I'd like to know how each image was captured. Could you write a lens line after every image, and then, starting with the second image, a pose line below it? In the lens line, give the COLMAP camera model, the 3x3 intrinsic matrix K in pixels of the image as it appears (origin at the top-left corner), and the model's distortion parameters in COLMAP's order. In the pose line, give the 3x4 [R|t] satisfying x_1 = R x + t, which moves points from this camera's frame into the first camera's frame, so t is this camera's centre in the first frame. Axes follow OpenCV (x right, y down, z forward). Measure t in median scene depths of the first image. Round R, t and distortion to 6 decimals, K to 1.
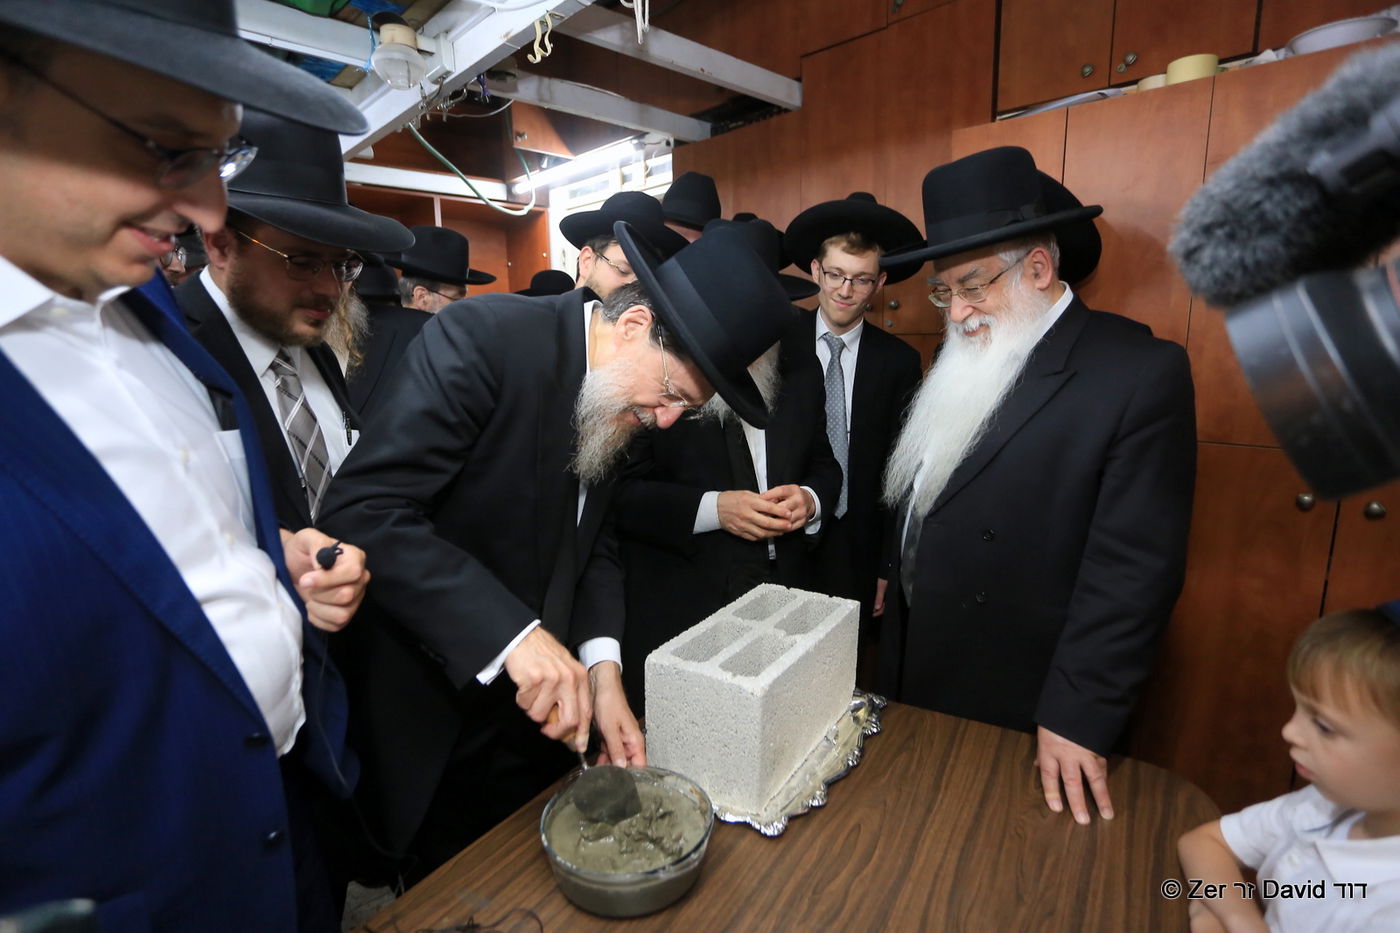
lens RADIAL K [[710.4, 0, 697.5], [0, 710.4, 468.3], [0, 0, 1]] dist [-0.070226, 0.034485]
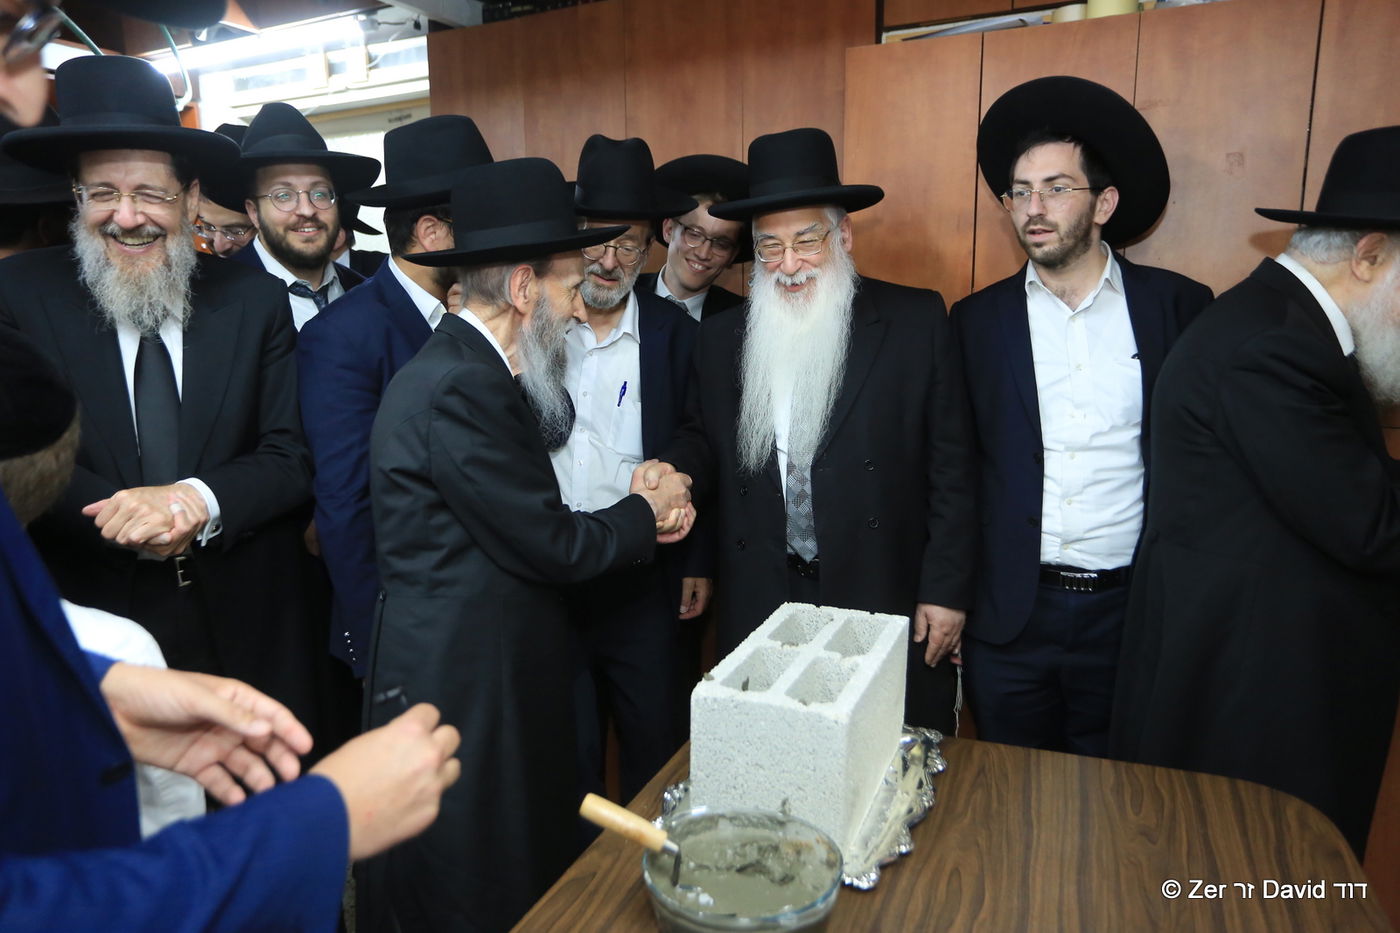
lens RADIAL K [[974.9, 0, 696.4], [0, 974.9, 464.0], [0, 0, 1]] dist [-0.036852, 0.048336]
pose [[0.985886, -0.025740, 0.165426, -0.249513], [0.028138, 0.999530, -0.012165, 0.016386], [-0.165036, 0.016648, 0.986147, -0.124369]]
